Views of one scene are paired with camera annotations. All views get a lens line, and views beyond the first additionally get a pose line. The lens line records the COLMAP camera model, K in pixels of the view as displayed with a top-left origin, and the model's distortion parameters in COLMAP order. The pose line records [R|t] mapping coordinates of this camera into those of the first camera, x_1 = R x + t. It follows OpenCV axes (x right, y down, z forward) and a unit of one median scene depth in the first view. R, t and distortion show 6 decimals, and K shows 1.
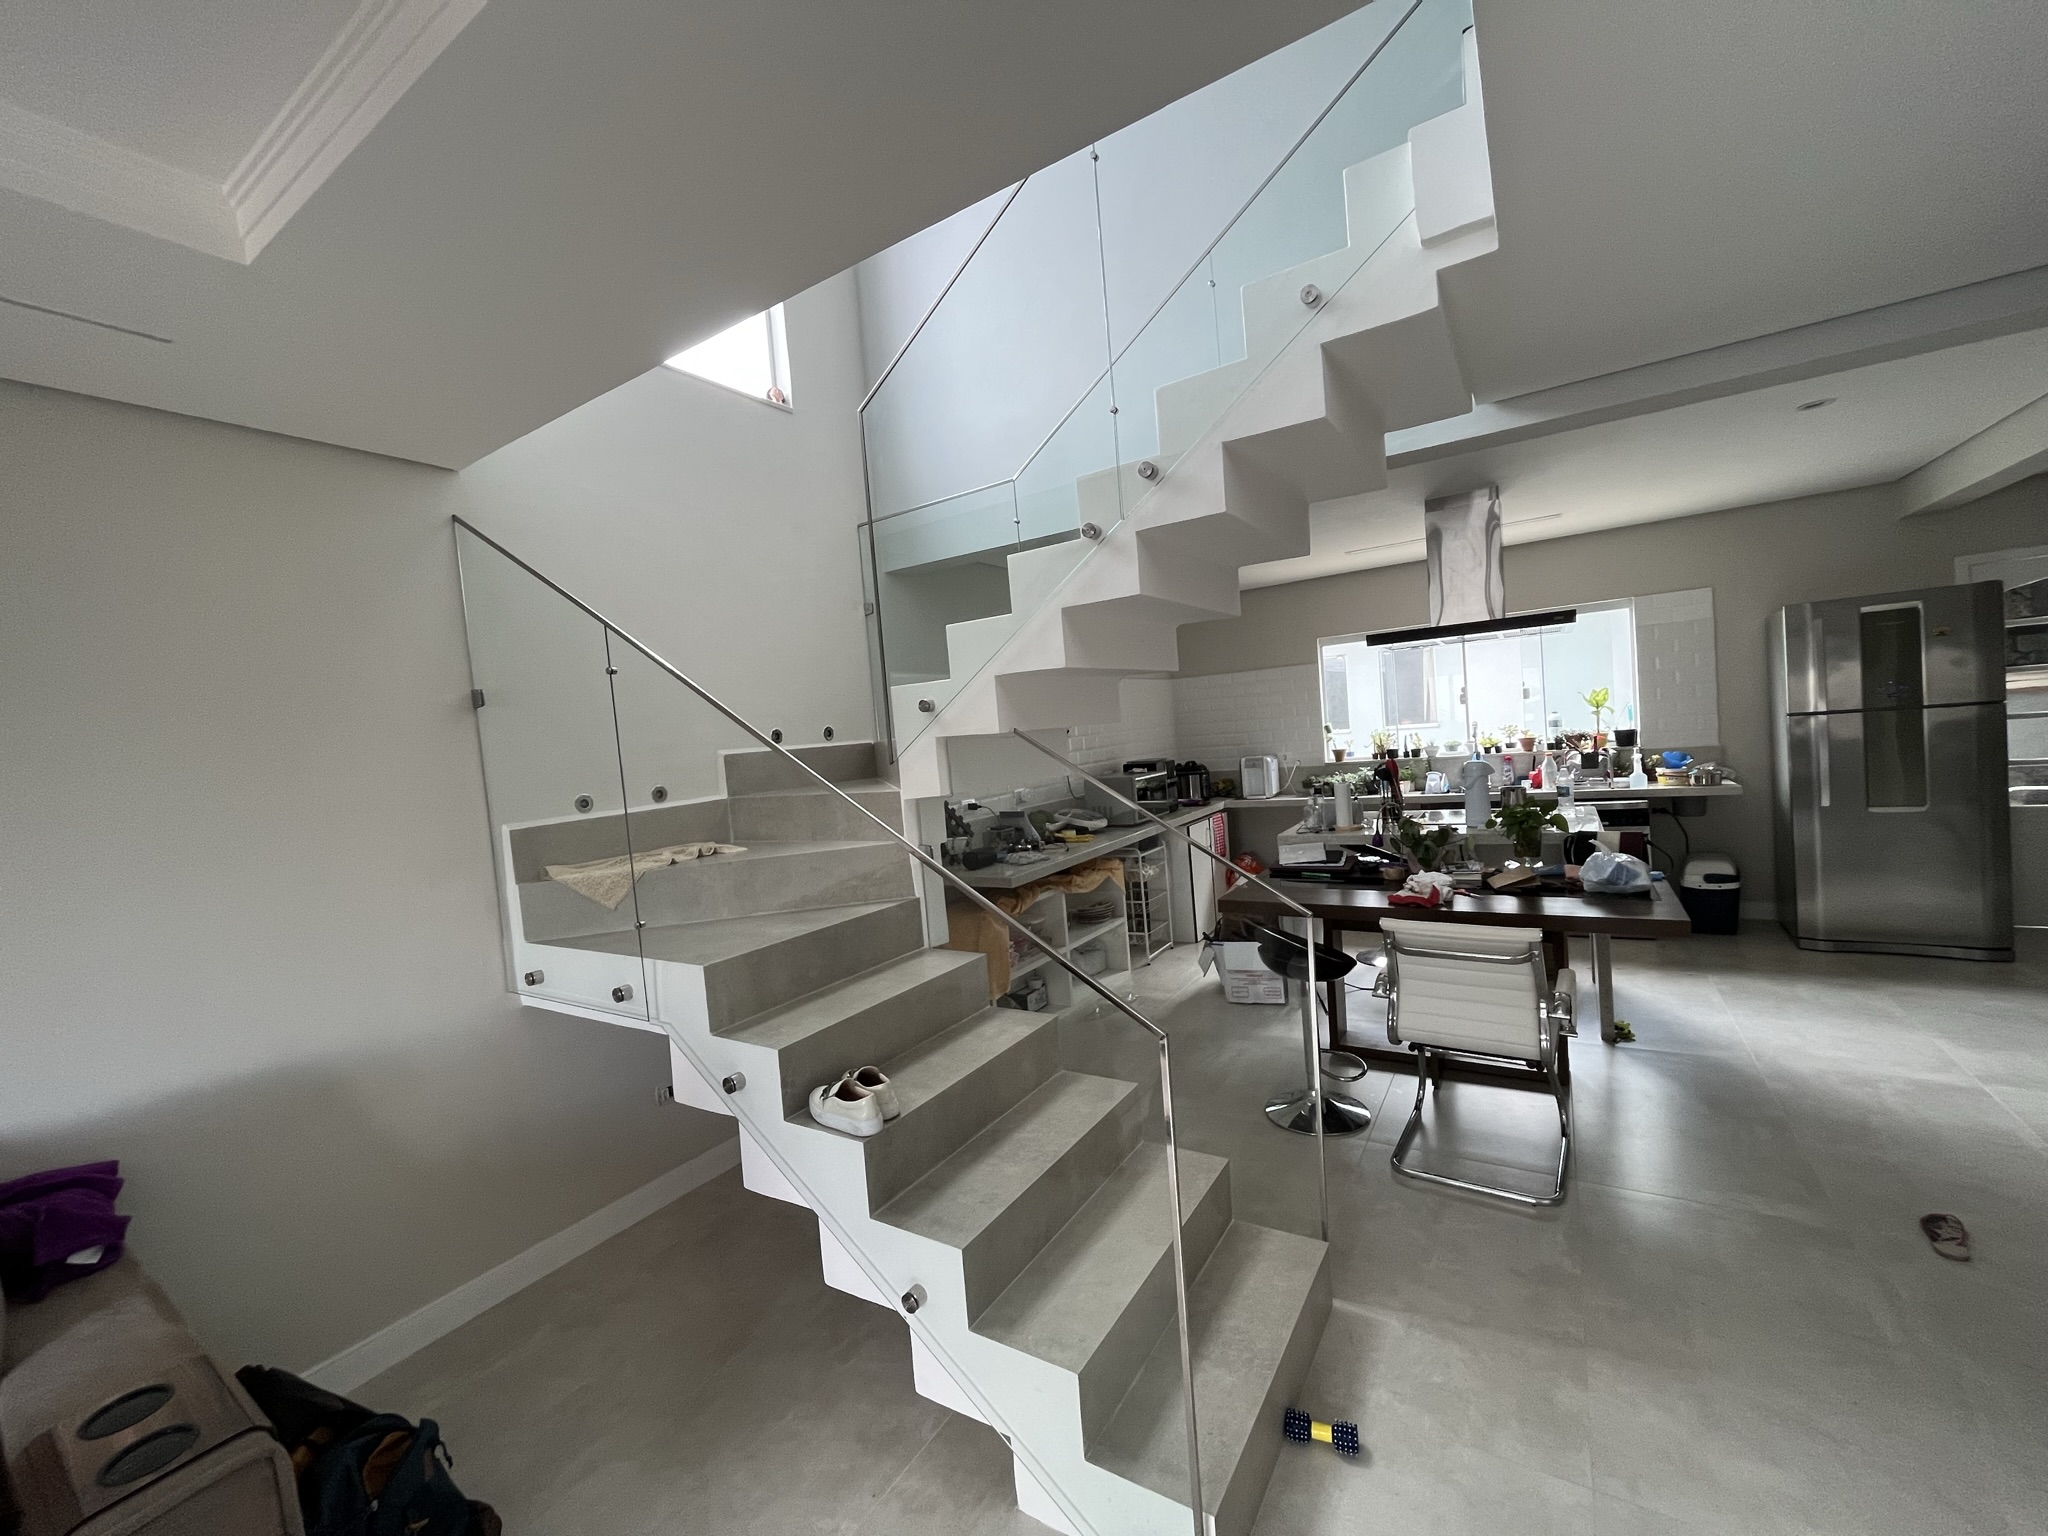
lens RADIAL K [[834.3, 0, 1015.7], [0, 834.3, 773.8], [0, 0, 1]] dist [-0.001074, -0.000159]
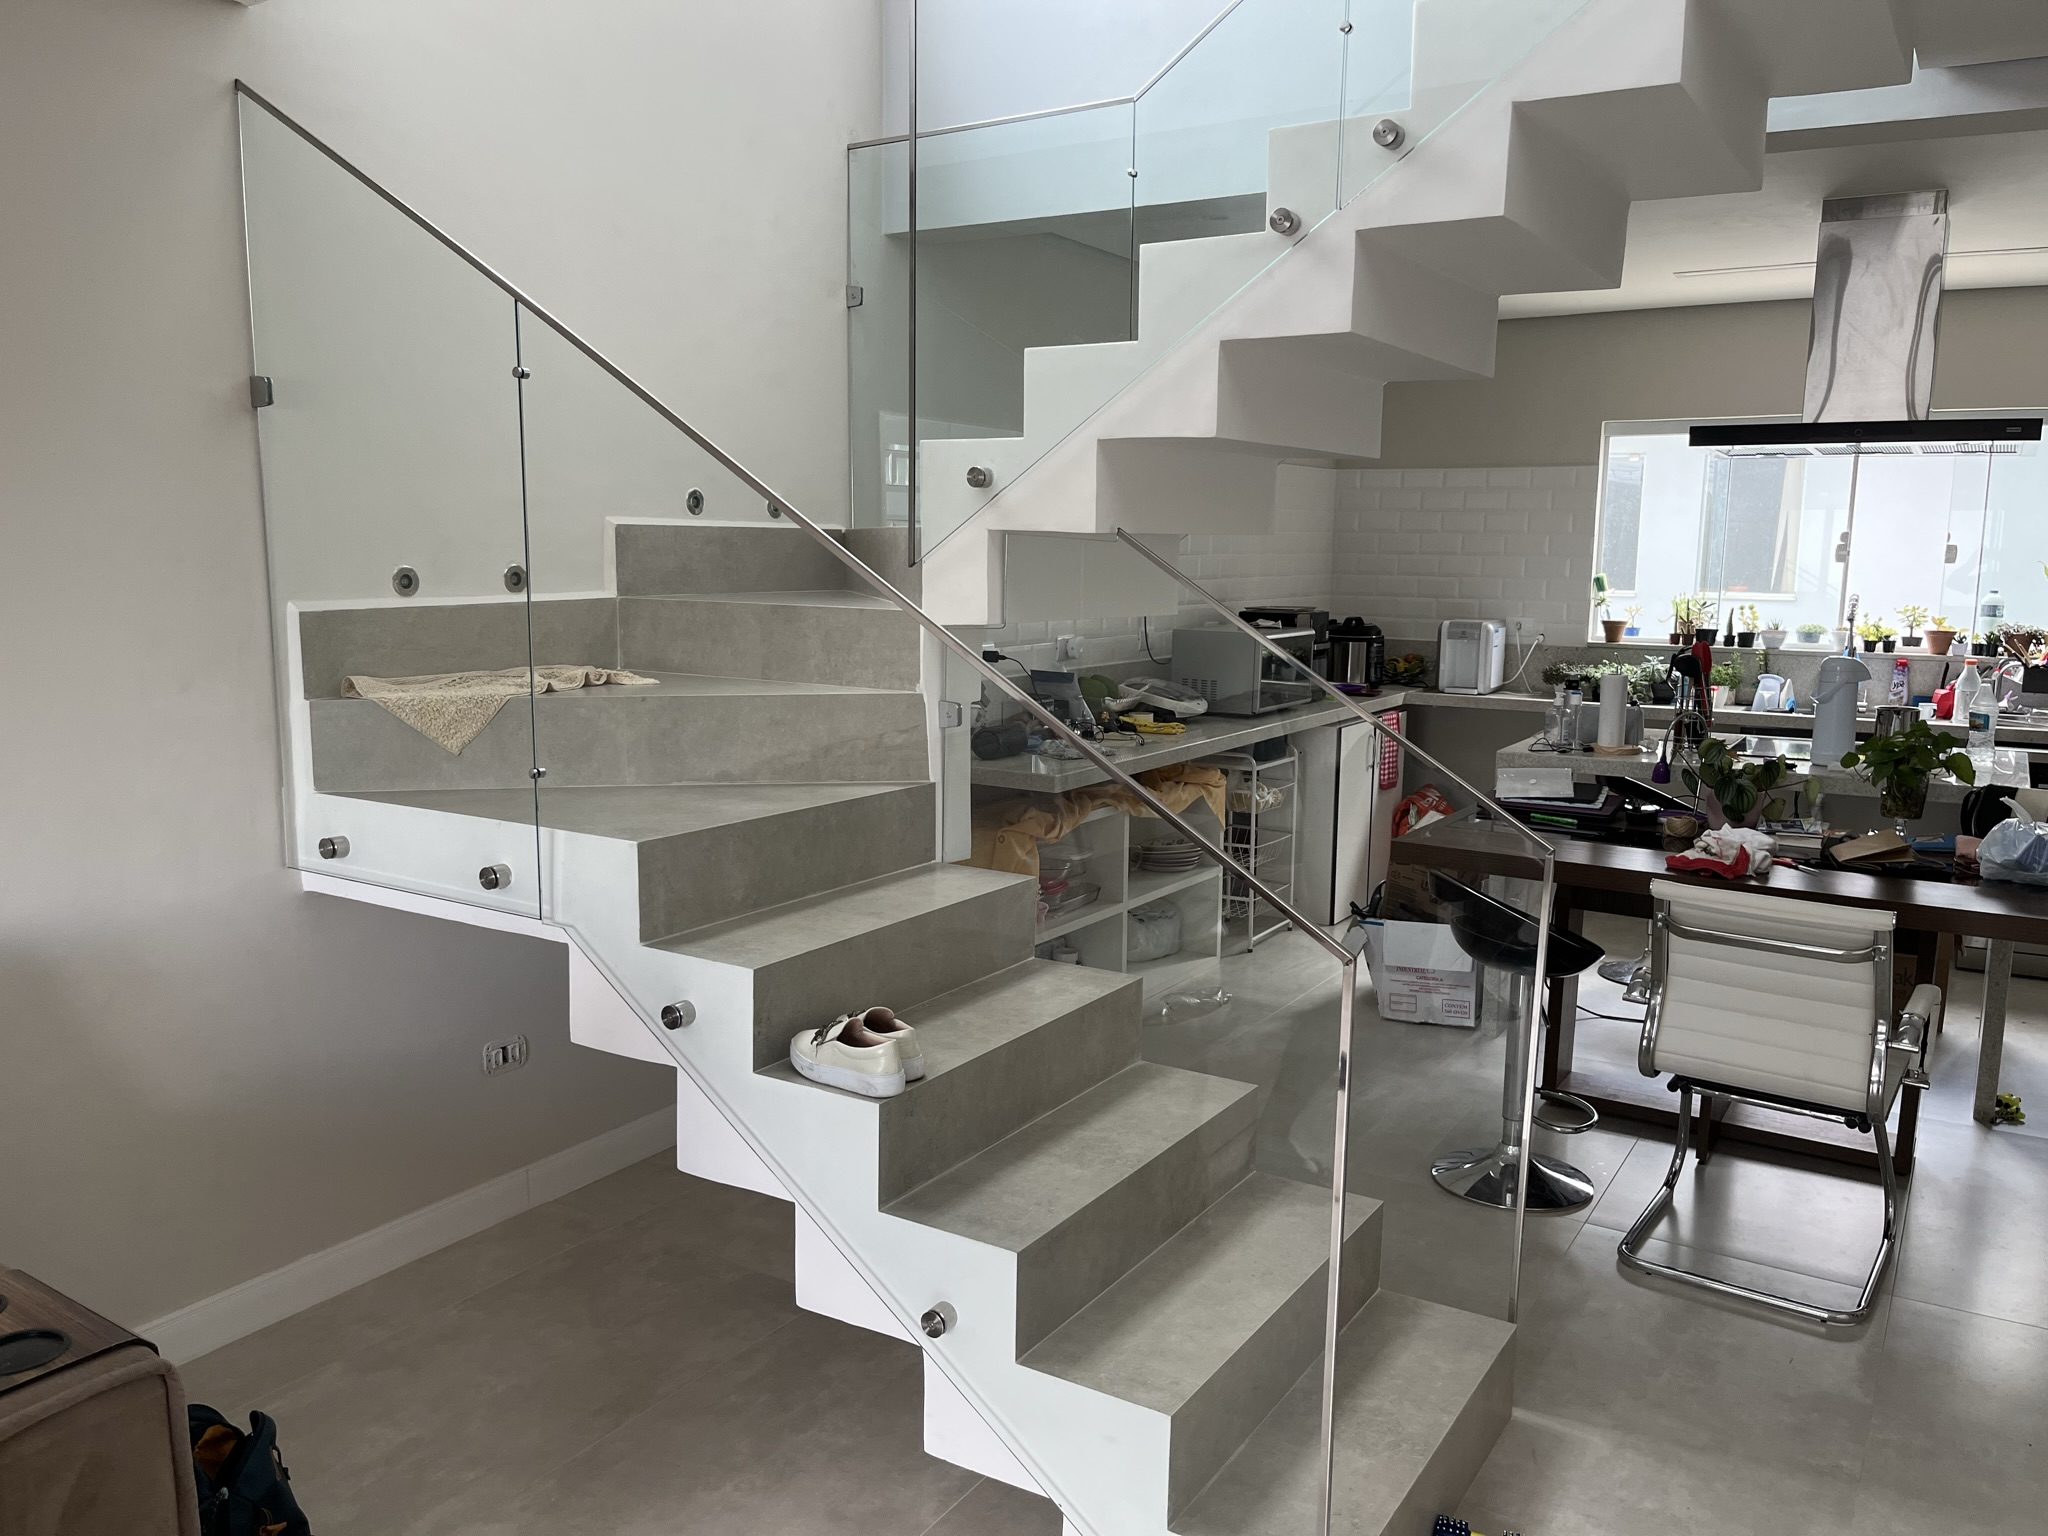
lens RADIAL K [[1563.4, 0, 1030.2], [0, 1563.4, 782.0], [0, 0, 1]] dist [0.053200, -0.068658]
pose [[0.995221, 0.092709, 0.030667, -0.087285], [-0.095380, 0.990226, 0.101760, 0.021983], [-0.020933, -0.104199, 0.994336, -0.195510]]
